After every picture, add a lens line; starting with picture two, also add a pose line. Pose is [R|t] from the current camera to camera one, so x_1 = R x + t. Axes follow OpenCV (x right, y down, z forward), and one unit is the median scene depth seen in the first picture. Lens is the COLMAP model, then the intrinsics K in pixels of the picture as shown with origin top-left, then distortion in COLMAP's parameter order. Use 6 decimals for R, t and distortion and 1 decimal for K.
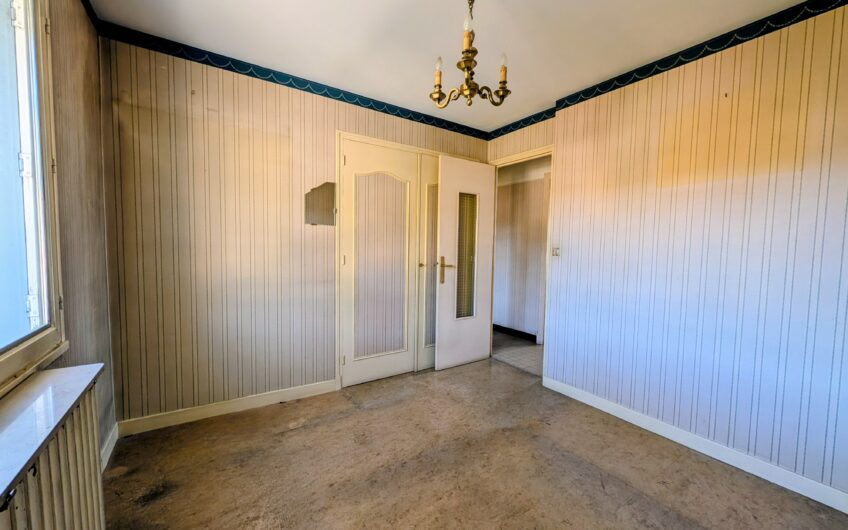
lens RADIAL K [[339.4, 0, 421.4], [0, 339.4, 264.1], [0, 0, 1]] dist [0.001869, 0.000520]
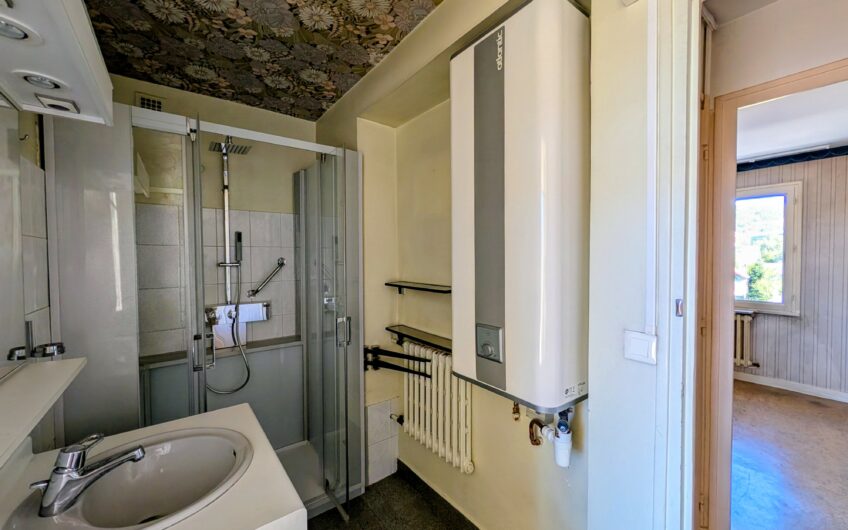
lens RADIAL K [[339.4, 0, 421.4], [0, 339.4, 264.1], [0, 0, 1]] dist [0.001869, 0.000520]
pose [[-0.998355, 0.003322, -0.057240, 1.027716], [-0.001630, 0.996273, 0.086241, -0.190253], [0.057313, 0.086192, -0.994629, 1.732320]]
